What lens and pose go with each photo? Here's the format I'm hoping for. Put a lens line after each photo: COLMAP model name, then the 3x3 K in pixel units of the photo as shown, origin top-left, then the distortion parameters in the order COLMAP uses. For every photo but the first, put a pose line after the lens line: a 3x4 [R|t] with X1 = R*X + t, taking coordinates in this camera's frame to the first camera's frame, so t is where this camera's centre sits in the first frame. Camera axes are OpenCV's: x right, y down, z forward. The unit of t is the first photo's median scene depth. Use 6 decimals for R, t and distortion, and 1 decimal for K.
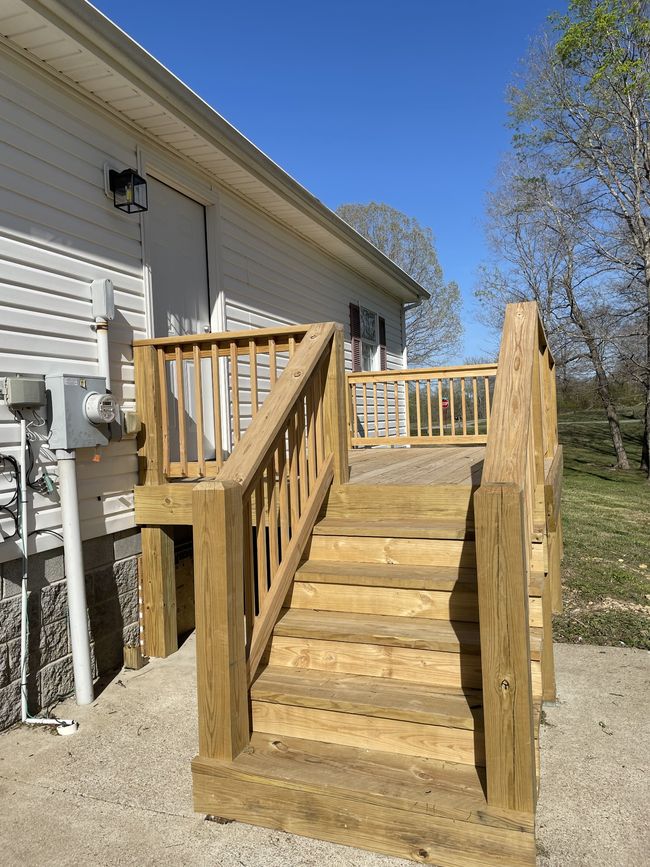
lens RADIAL K [[662.7, 0, 325.9], [0, 662.7, 432.1], [0, 0, 1]] dist [0.087912, -0.118680]
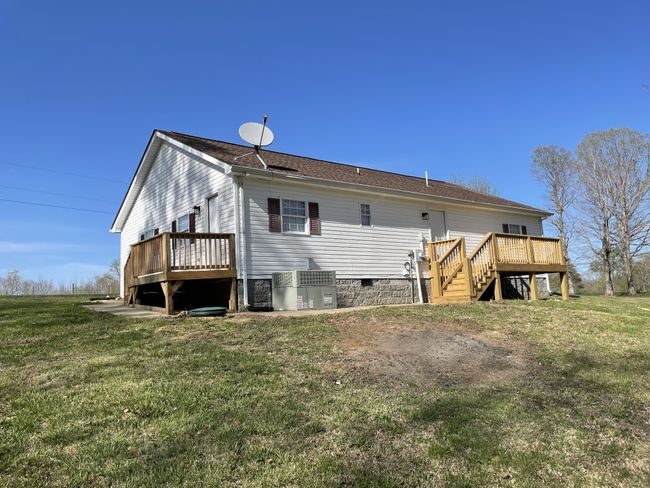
lens RADIAL K [[496.8, 0, 320.6], [0, 496.8, 246.7], [0, 0, 1]] dist [0.087912, -0.118680]
pose [[0.855404, -0.077230, -0.512172, 1.052861], [0.015799, 0.992252, -0.123235, 0.381916], [0.517721, 0.097324, 0.849996, -2.915114]]
